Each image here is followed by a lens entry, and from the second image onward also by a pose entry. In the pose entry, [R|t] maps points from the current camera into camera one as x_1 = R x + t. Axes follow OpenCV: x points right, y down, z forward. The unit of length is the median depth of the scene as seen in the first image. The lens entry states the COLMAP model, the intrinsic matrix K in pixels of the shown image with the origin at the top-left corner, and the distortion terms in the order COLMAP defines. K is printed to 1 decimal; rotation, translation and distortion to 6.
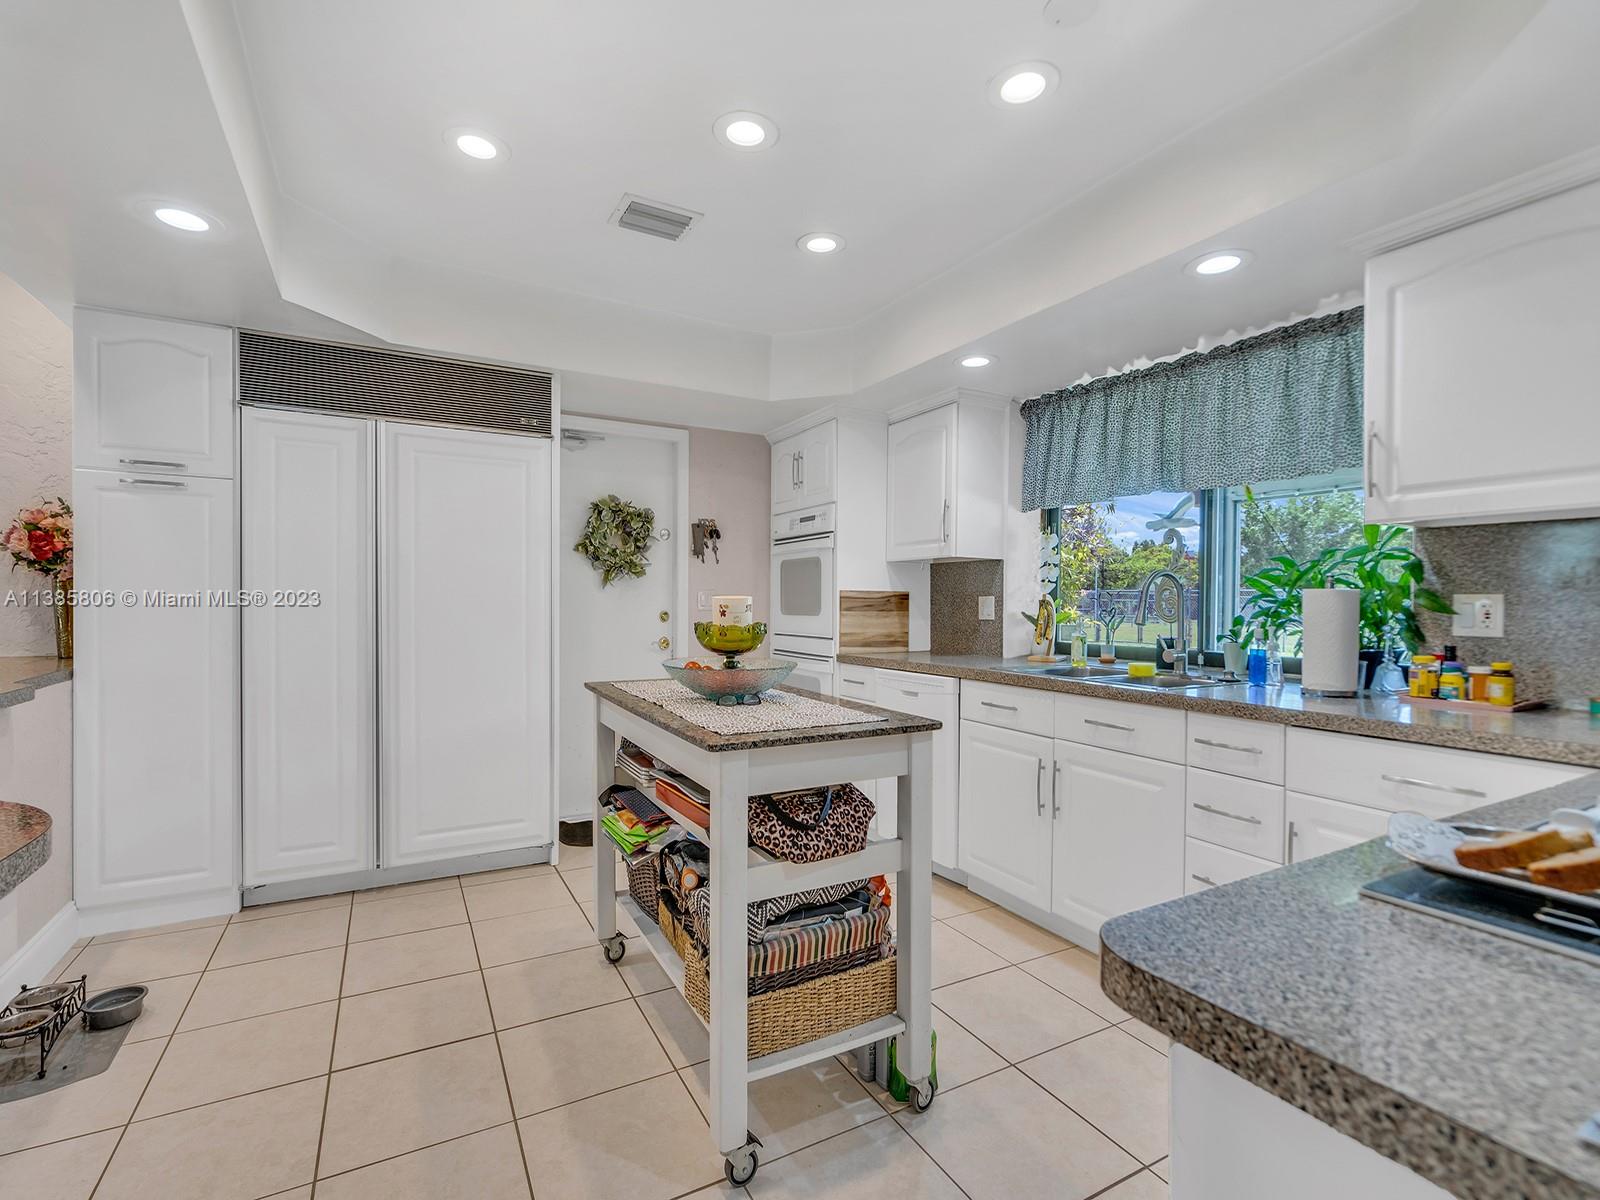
lens RADIAL K [[736.1, 0, 798.2], [0, 736.1, 605.6], [0, 0, 1]] dist [-0.001588, 0.000282]
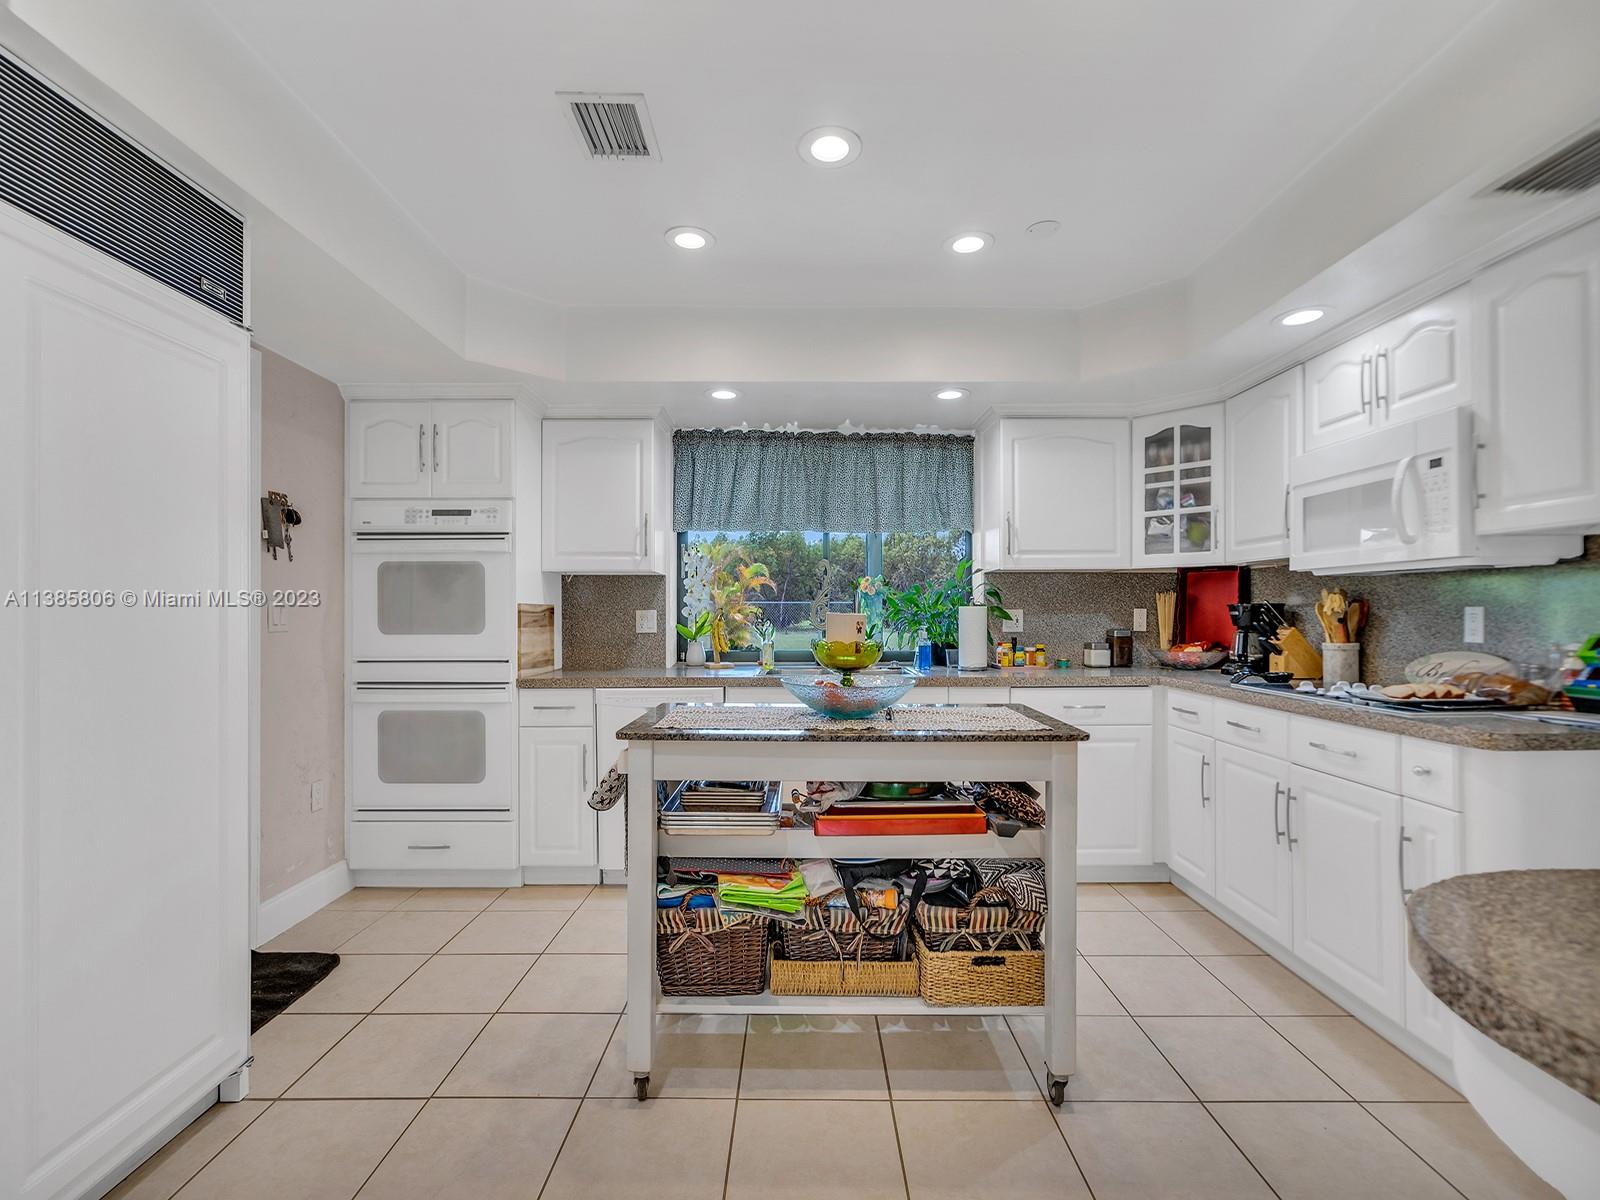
lens RADIAL K [[736.1, 0, 799.5], [0, 736.1, 605.1], [0, 0, 1]] dist [-0.001588, 0.000282]
pose [[0.481428, 0.003105, 0.876480, -0.539997], [0.010100, 0.999908, -0.009090, -0.007888], [-0.876428, 0.013229, 0.481352, 0.314400]]
